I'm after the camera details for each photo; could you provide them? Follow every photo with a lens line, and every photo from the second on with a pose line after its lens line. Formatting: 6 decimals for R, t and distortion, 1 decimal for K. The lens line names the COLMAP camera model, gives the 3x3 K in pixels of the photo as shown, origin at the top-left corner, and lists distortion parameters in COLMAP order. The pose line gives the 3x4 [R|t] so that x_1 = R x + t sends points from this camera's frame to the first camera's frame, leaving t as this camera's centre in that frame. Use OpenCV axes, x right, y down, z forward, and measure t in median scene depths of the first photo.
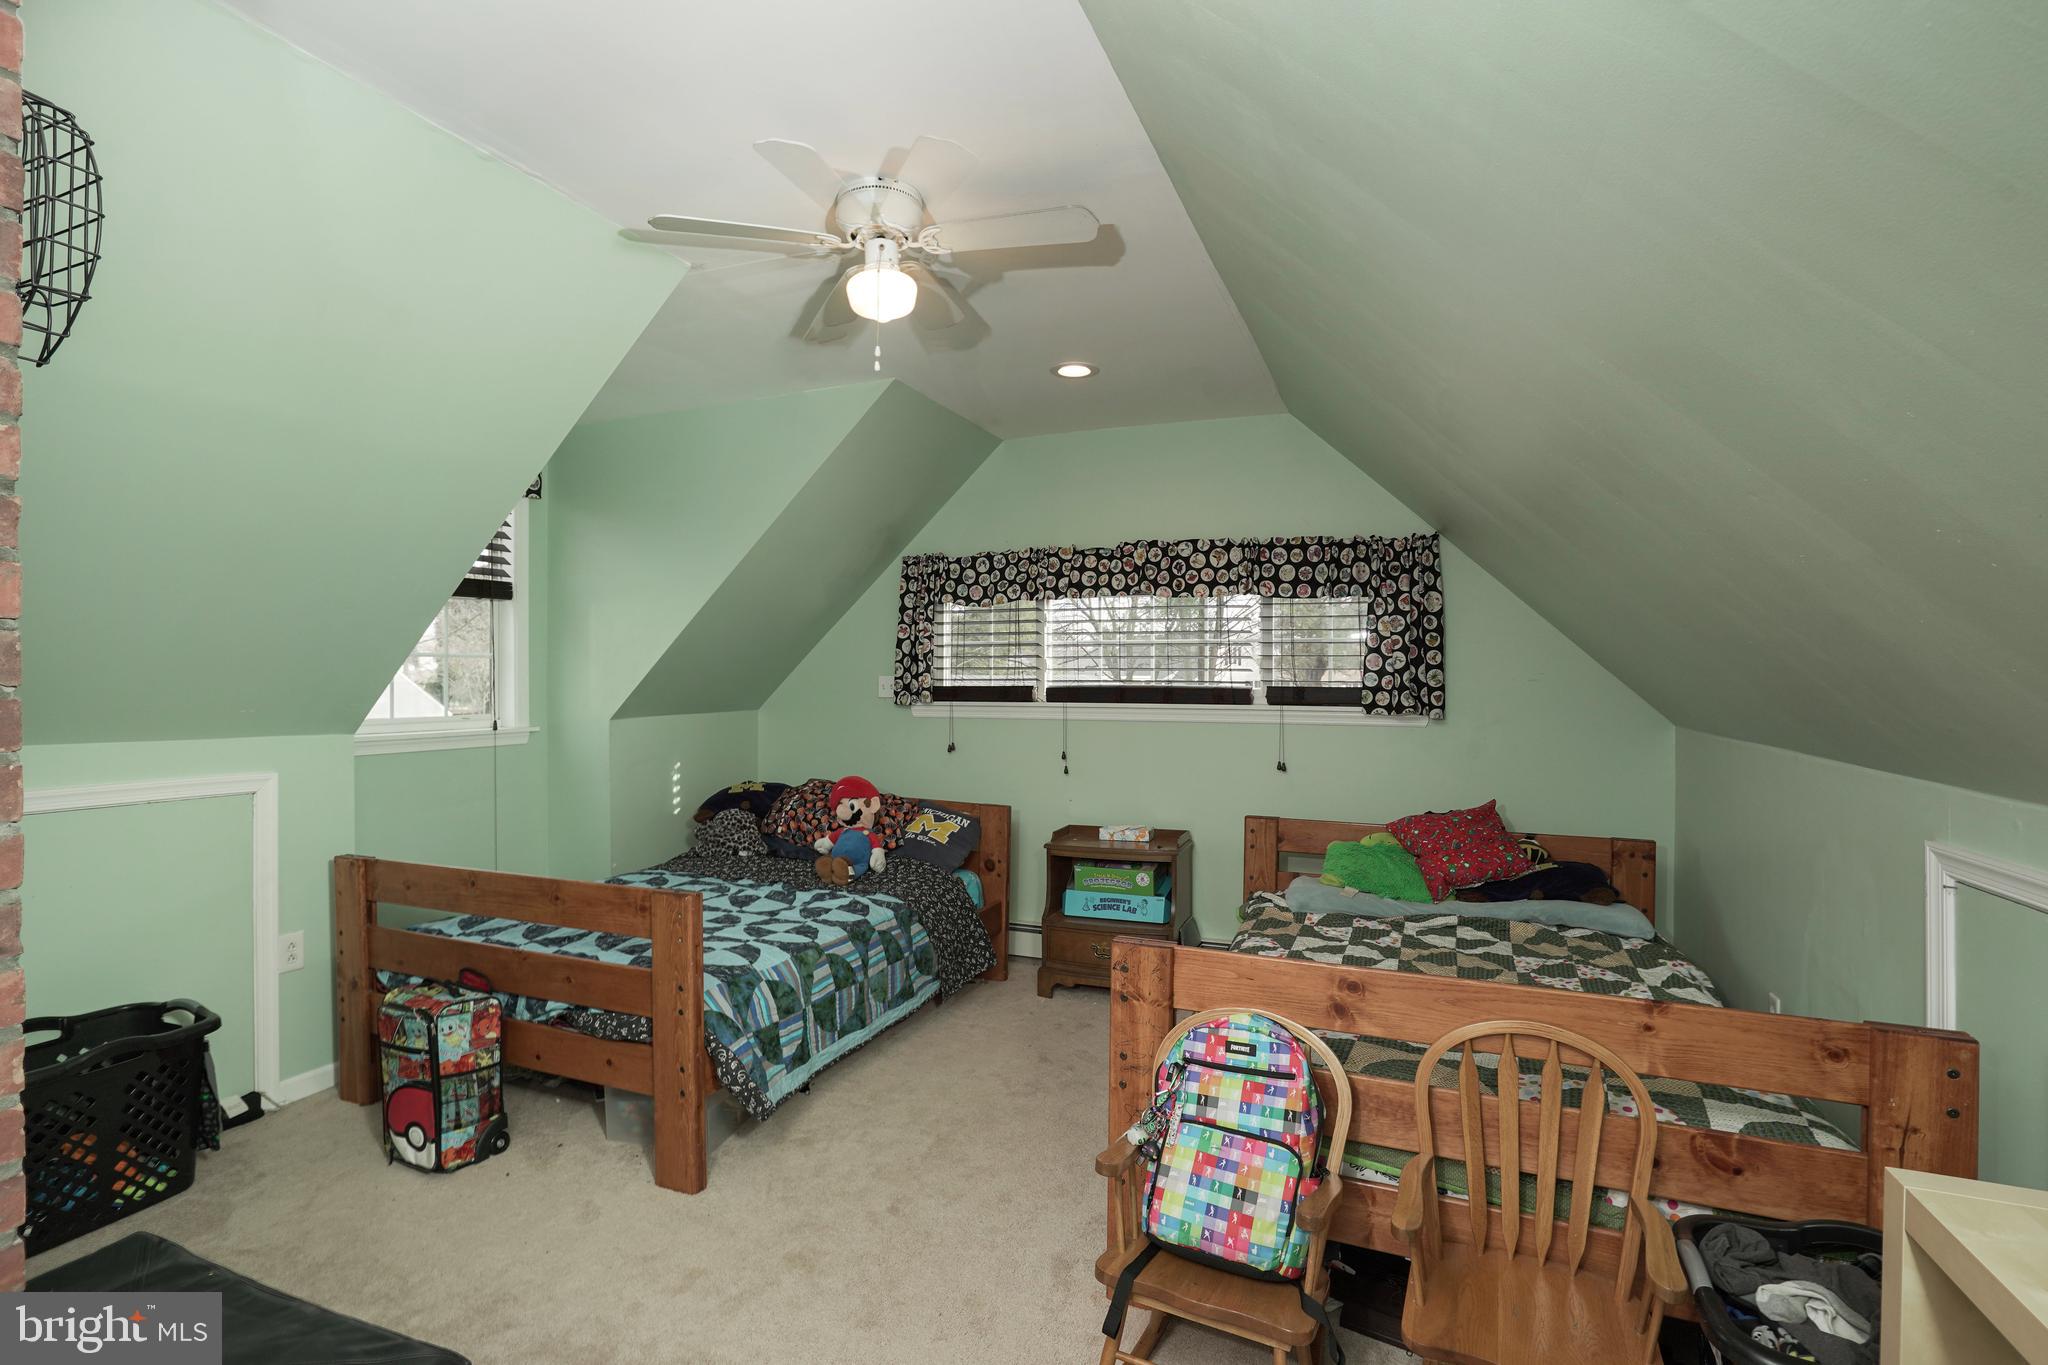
lens RADIAL K [[974.3, 0, 1017.9], [0, 974.3, 668.4], [0, 0, 1]] dist [-0.060228, 0.025465]
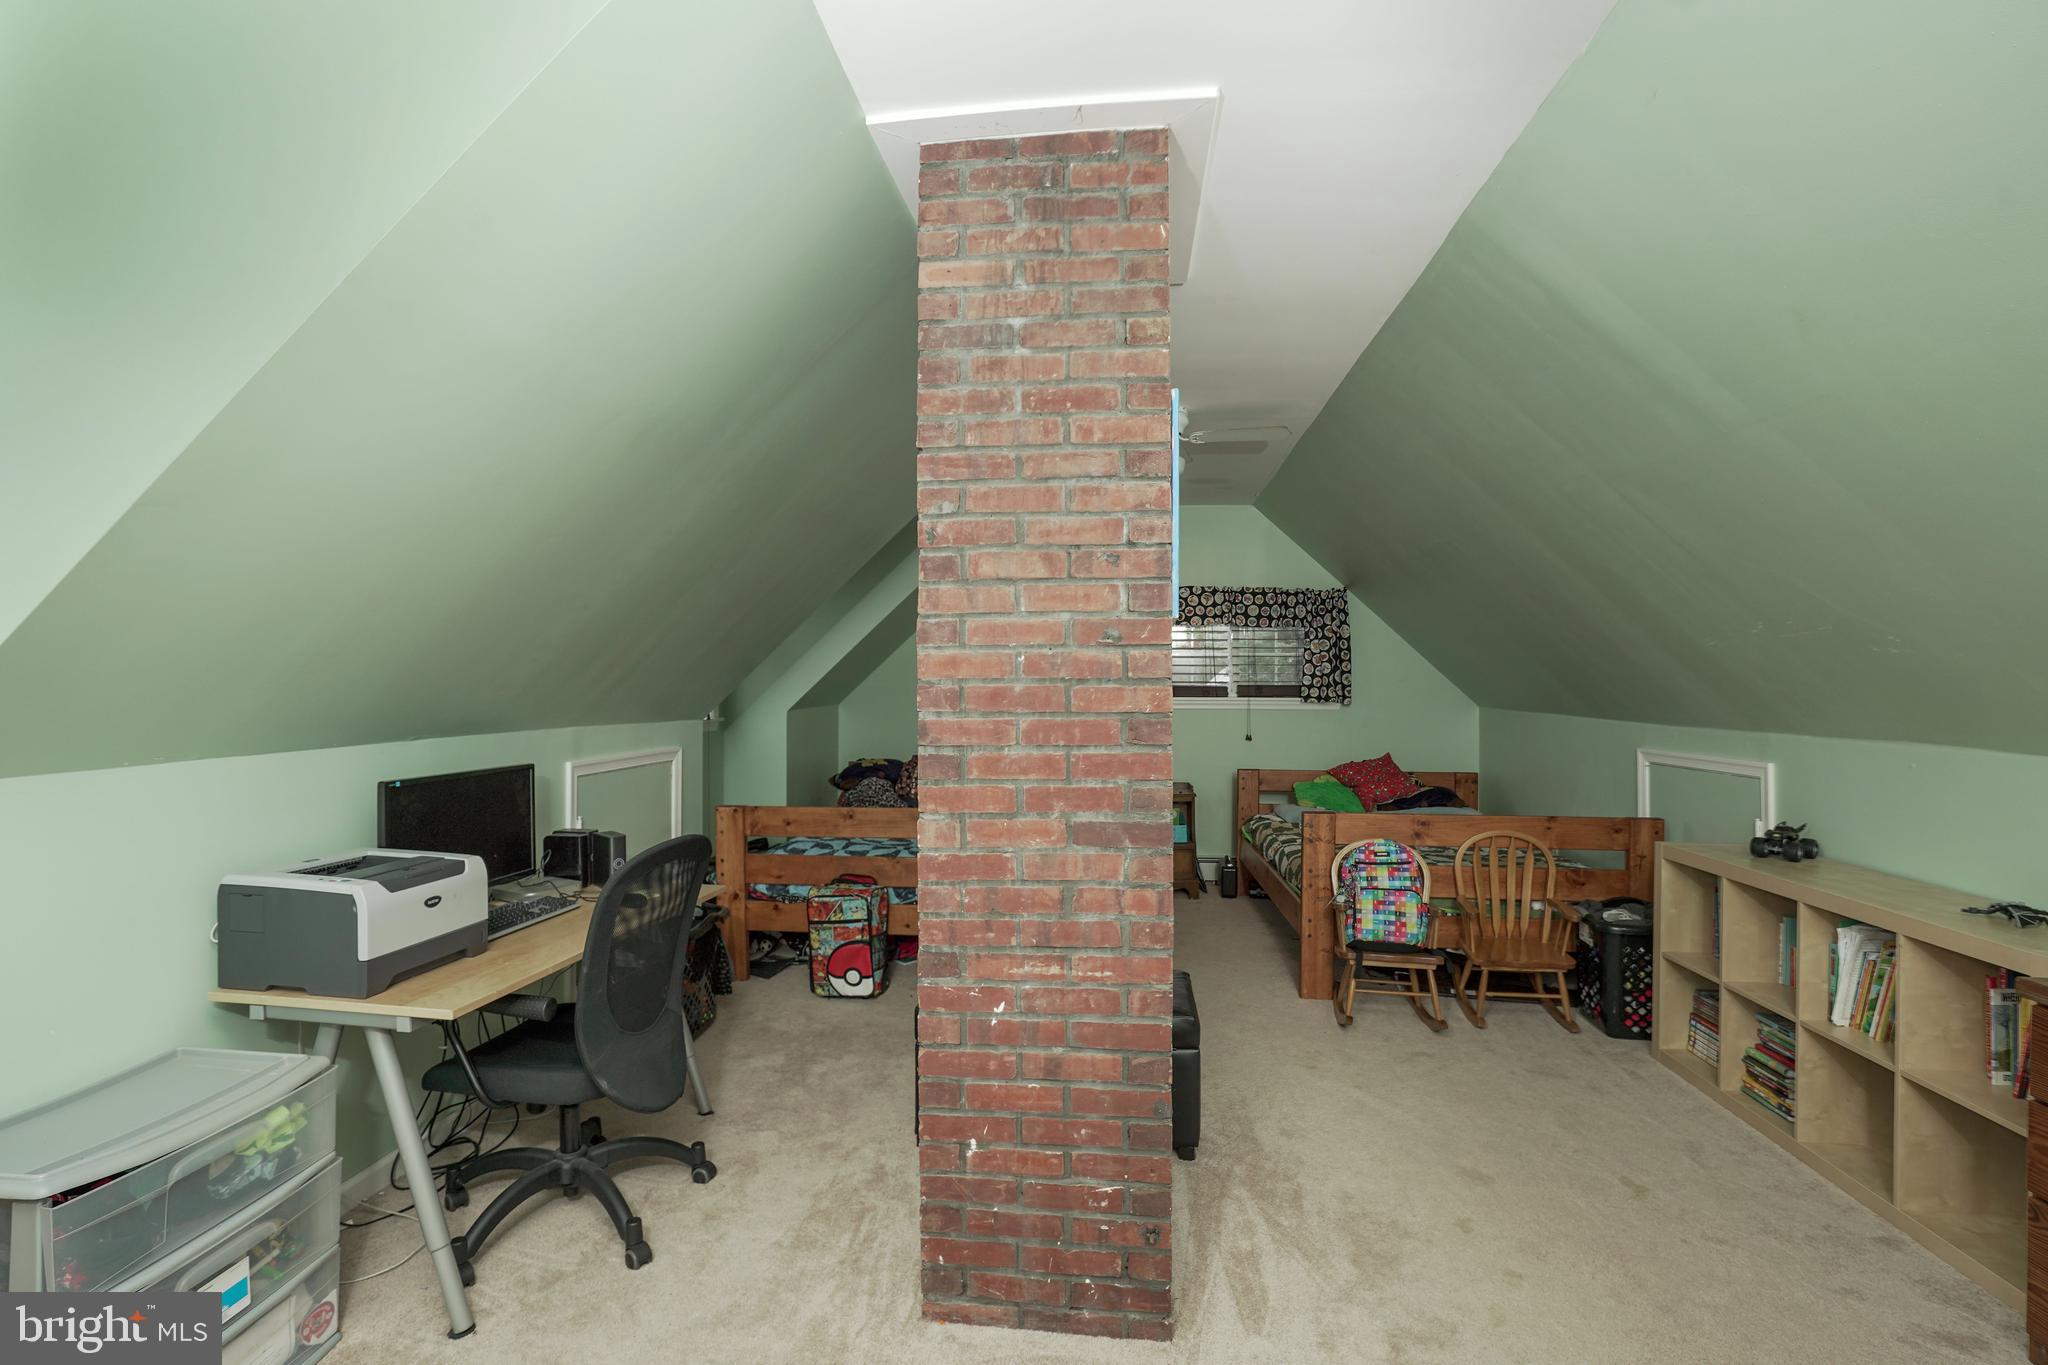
lens RADIAL K [[974.3, 0, 1017.9], [0, 974.3, 668.4], [0, 0, 1]] dist [-0.060228, 0.025465]
pose [[0.959022, 0.001994, 0.283325, -0.548197], [-0.001057, 0.999993, -0.003460, -0.001838], [-0.283330, 0.003019, 0.959018, -0.387413]]
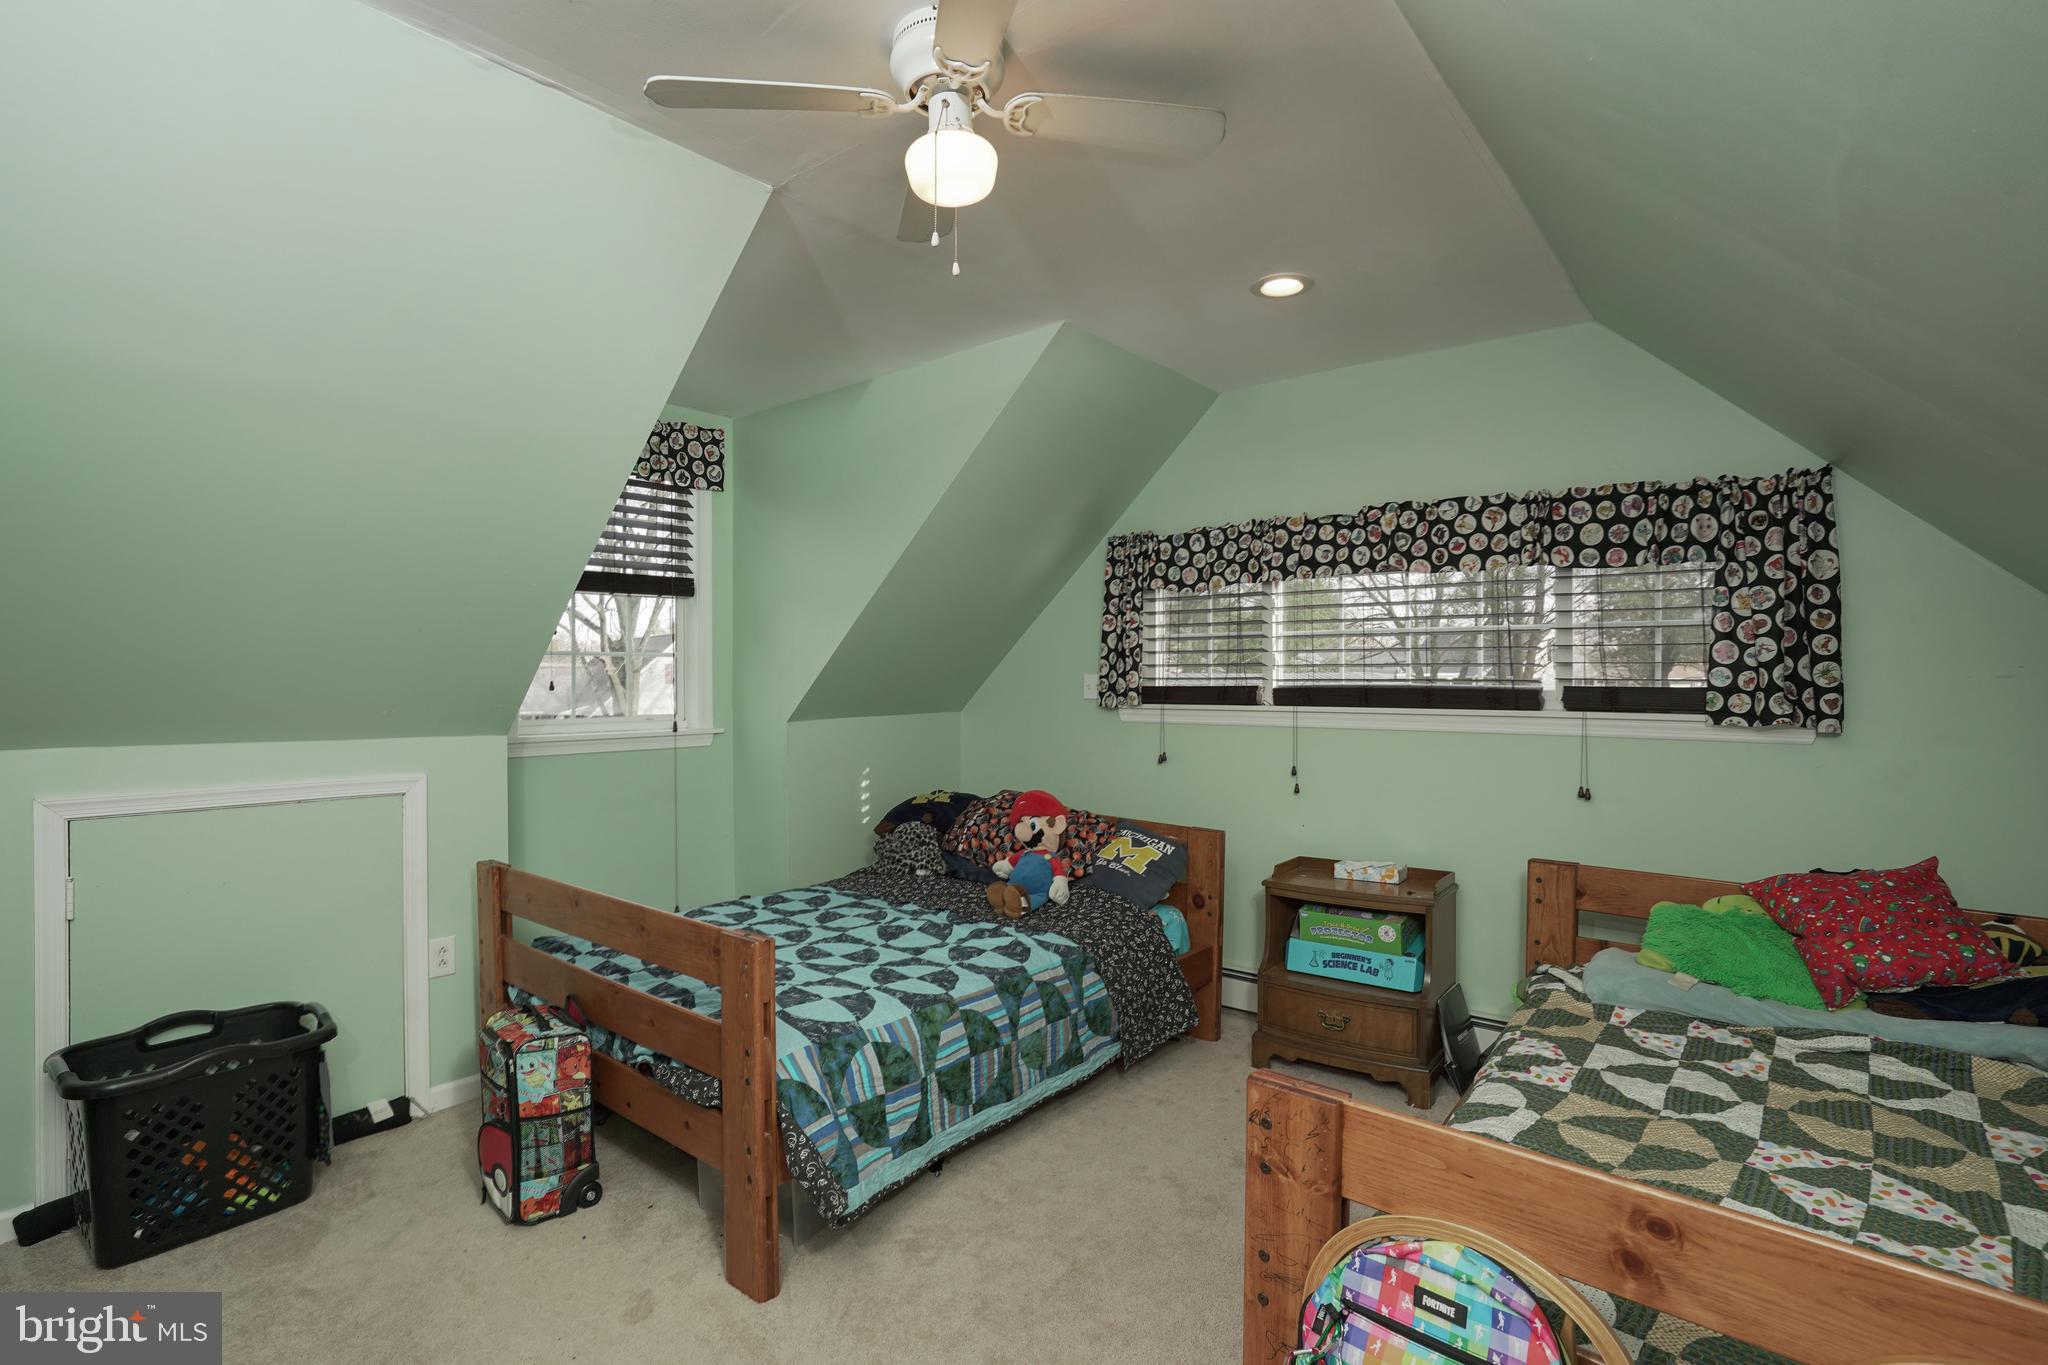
lens RADIAL K [[974.3, 0, 1017.9], [0, 974.3, 668.4], [0, 0, 1]] dist [-0.060228, 0.025465]
pose [[0.956118, -0.005298, -0.292933, 0.075745], [0.005832, 0.999983, 0.000949, 0.001502], [0.292923, -0.002615, 0.956132, 0.180575]]
